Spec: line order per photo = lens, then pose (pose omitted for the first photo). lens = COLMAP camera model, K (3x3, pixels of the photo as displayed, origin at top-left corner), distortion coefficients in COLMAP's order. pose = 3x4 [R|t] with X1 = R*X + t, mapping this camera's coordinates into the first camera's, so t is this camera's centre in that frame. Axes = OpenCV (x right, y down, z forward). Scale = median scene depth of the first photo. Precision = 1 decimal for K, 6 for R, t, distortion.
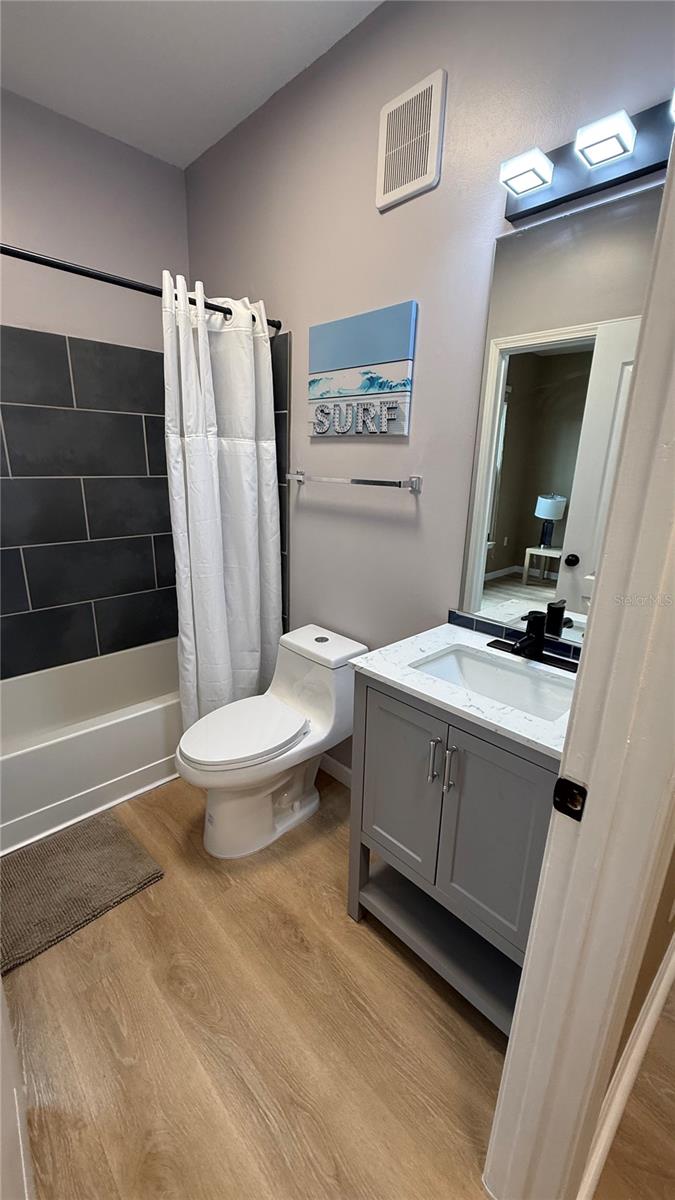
lens RADIAL K [[475.4, 0, 337.2], [0, 475.4, 596.2], [0, 0, 1]] dist [-0.000724, 0.000183]
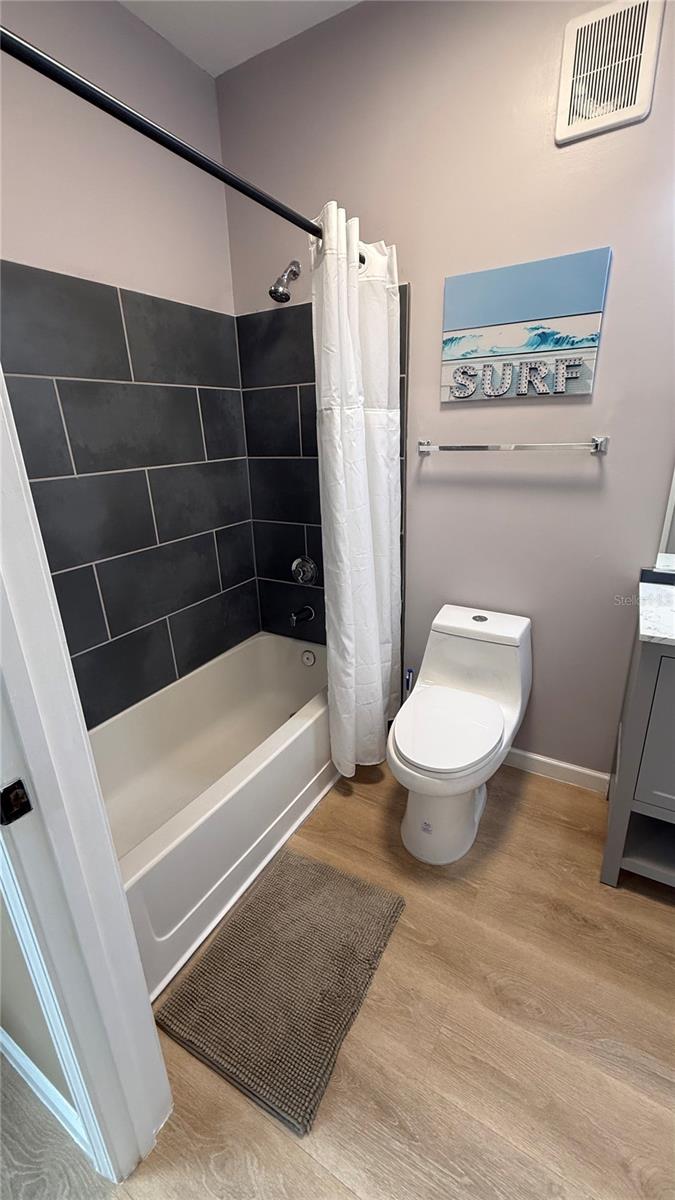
lens RADIAL K [[475.4, 0, 337.2], [0, 475.4, 596.2], [0, 0, 1]] dist [-0.000724, 0.000183]
pose [[0.961338, -0.145241, 0.233952, -0.594359], [0.131245, 0.988554, 0.074407, -0.069647], [-0.242081, -0.040825, 0.969397, 0.166321]]
